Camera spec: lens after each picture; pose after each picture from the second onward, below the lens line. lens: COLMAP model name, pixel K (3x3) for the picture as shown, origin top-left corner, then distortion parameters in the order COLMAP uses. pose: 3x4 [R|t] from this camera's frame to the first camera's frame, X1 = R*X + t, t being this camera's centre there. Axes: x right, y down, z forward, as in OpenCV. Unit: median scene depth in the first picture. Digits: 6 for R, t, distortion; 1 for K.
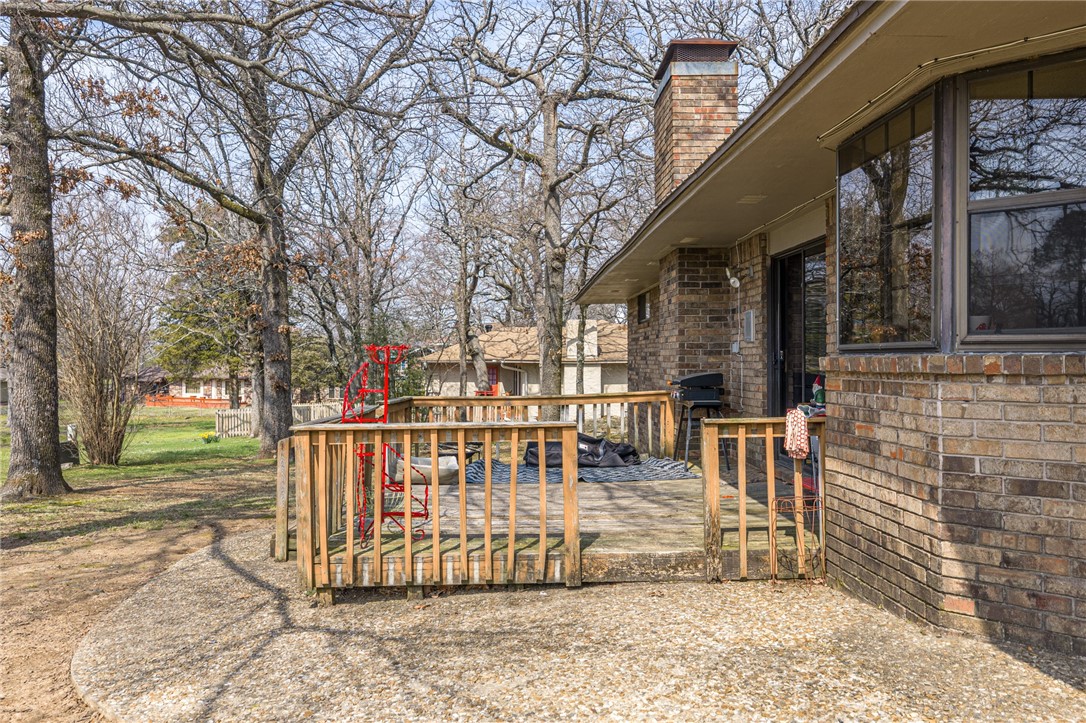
lens RADIAL K [[896.5, 0, 542.1], [0, 896.5, 362.4], [0, 0, 1]] dist [0.022191, -0.039482]
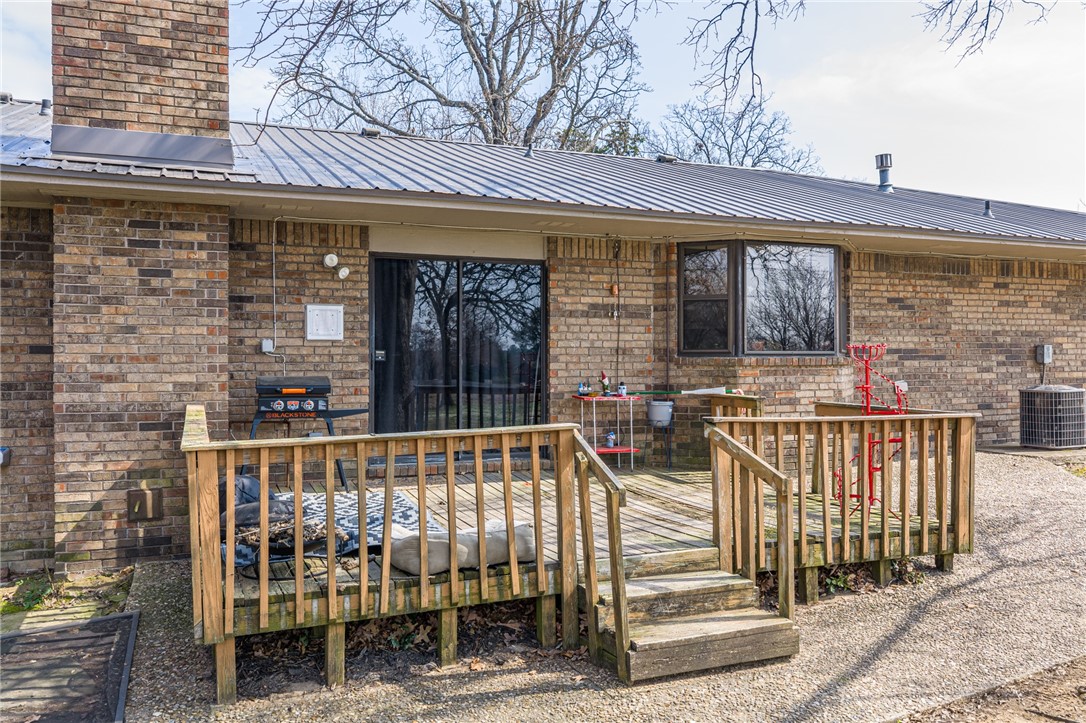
lens RADIAL K [[896.5, 0, 546.0], [0, 896.5, 361.2], [0, 0, 1]] dist [0.022191, -0.039482]
pose [[-0.345572, 0.004421, 0.938382, -0.815418], [0.005767, 0.999980, -0.002587, 0.002005], [-0.938375, 0.004518, -0.345590, 1.329914]]
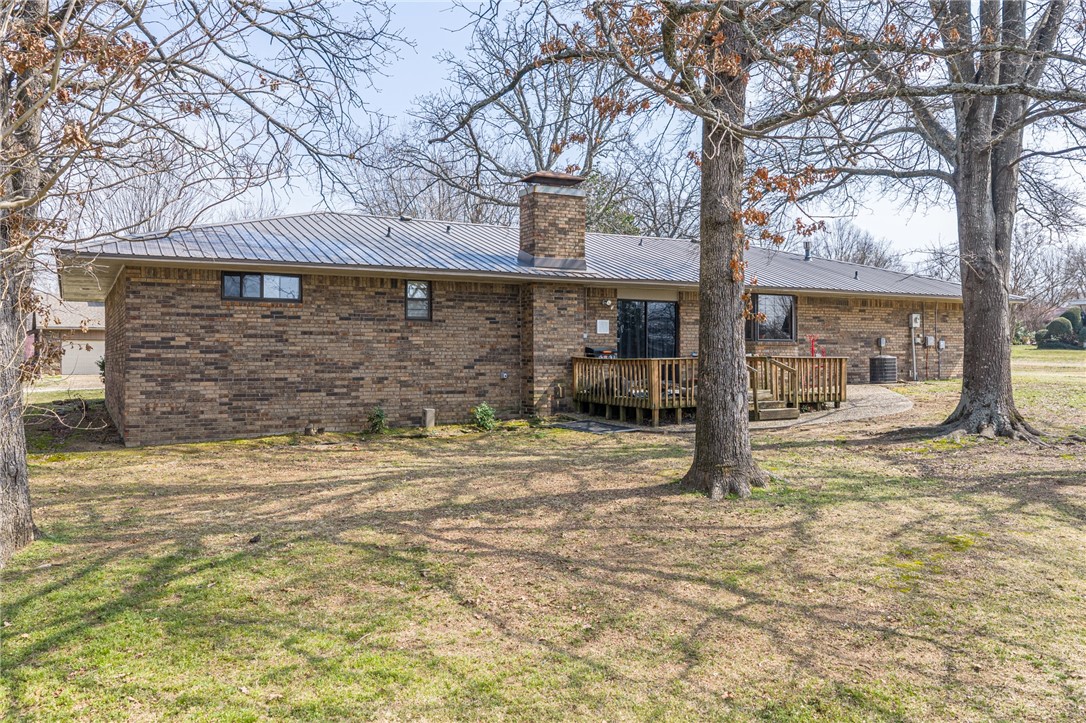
lens RADIAL K [[896.5, 0, 544.9], [0, 896.5, 359.2], [0, 0, 1]] dist [0.022191, -0.039482]
pose [[-0.439453, 0.008175, 0.898228, -2.087423], [0.005627, 0.999964, -0.006348, 0.066193], [-0.898248, 0.002264, -0.439483, 2.561979]]
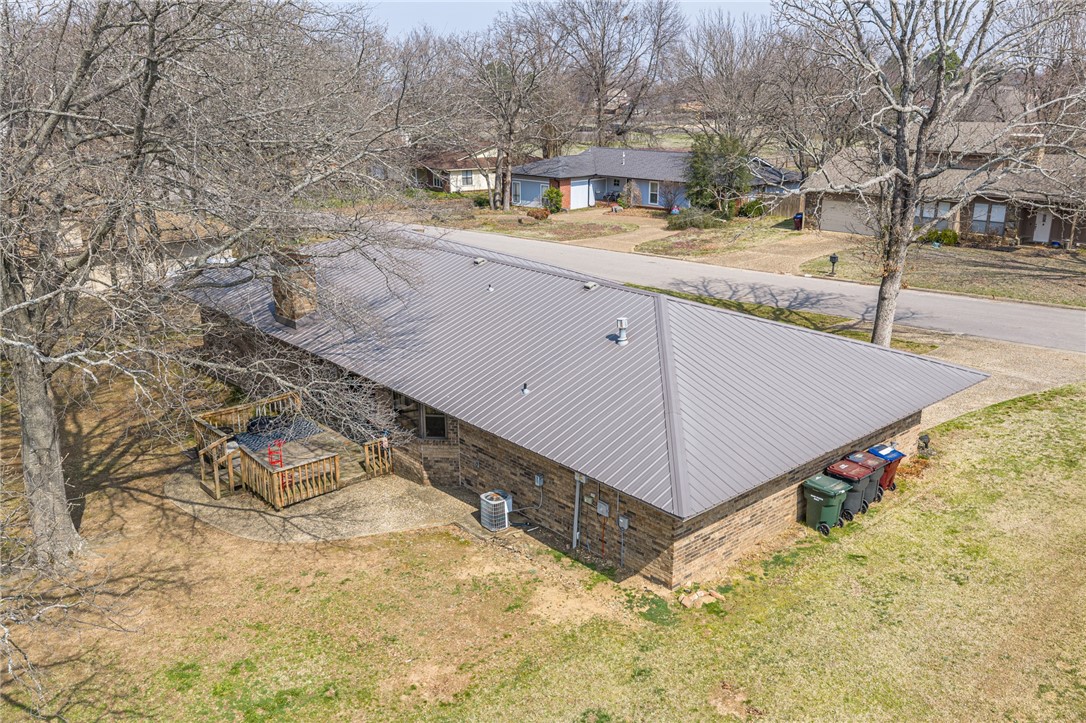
lens RADIAL K [[896.5, 0, 545.8], [0, 896.5, 367.4], [0, 0, 1]] dist [0.022191, -0.039482]
pose [[0.773095, -0.186742, 0.606178, -1.141183], [0.001022, 0.956044, 0.293220, -1.049006], [-0.634290, -0.226068, 0.739303, -1.774604]]
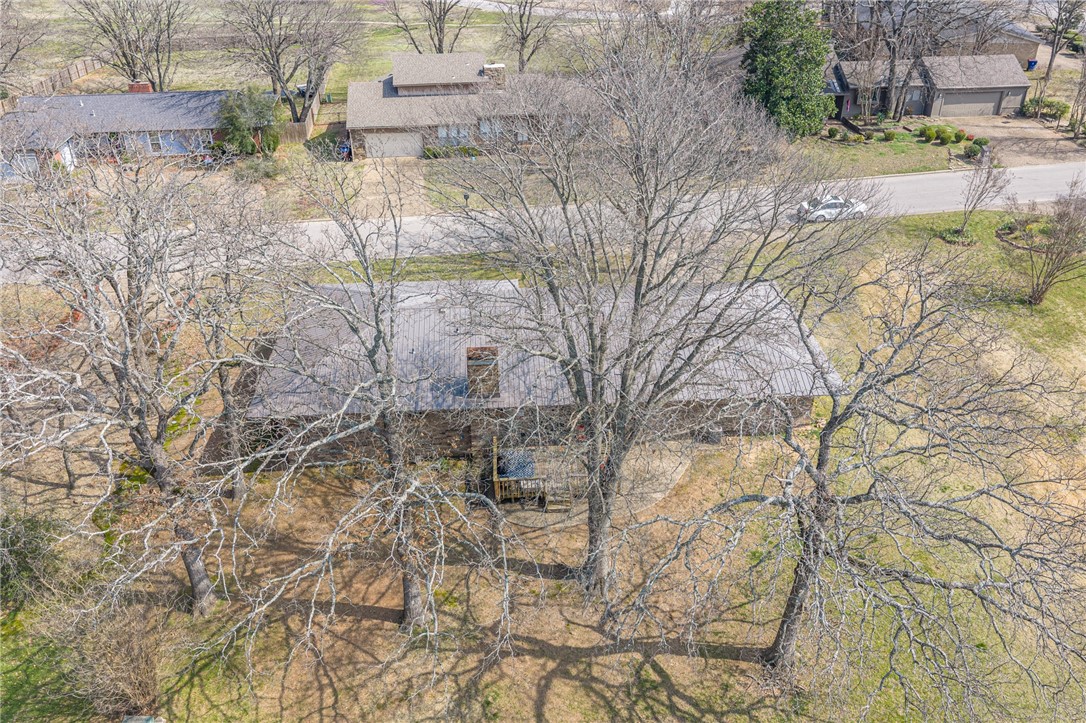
lens RADIAL K [[896.5, 0, 546.8], [0, 896.5, 364.6], [0, 0, 1]] dist [0.022191, -0.039482]
pose [[-0.031266, -0.492688, 0.869644, -3.956914], [0.006118, 0.869959, 0.493087, -2.751542], [-0.999492, 0.020737, -0.024186, 1.171664]]
